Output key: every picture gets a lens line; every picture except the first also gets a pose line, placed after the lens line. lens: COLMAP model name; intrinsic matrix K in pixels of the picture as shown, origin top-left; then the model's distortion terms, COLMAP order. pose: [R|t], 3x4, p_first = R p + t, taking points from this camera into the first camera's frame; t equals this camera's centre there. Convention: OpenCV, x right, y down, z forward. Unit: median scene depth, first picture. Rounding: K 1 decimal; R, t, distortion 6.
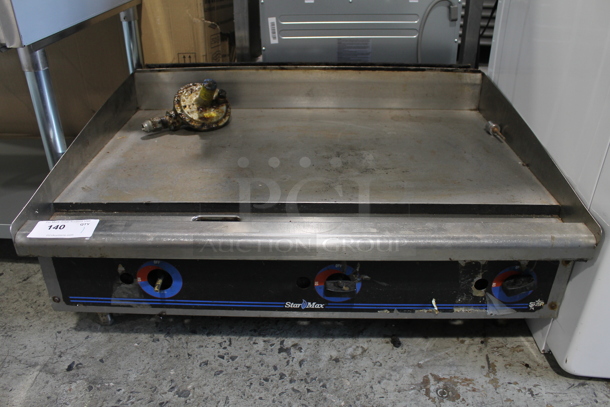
lens RADIAL K [[506.3, 0, 305.0], [0, 506.3, 203.5], [0, 0, 1]] dist [-0.173538, 0.158957]
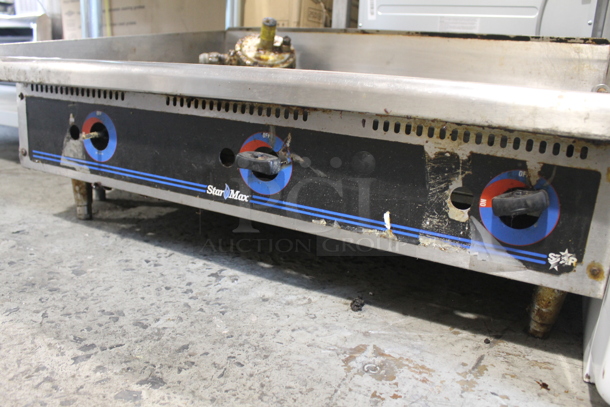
lens RADIAL K [[506.3, 0, 305.0], [0, 506.3, 203.5], [0, 0, 1]] dist [-0.173538, 0.158957]
pose [[0.894060, 0.170276, -0.414322, 0.409827], [-0.265050, 0.946736, -0.182863, 0.313005], [0.361117, 0.273307, 0.891571, 0.345417]]
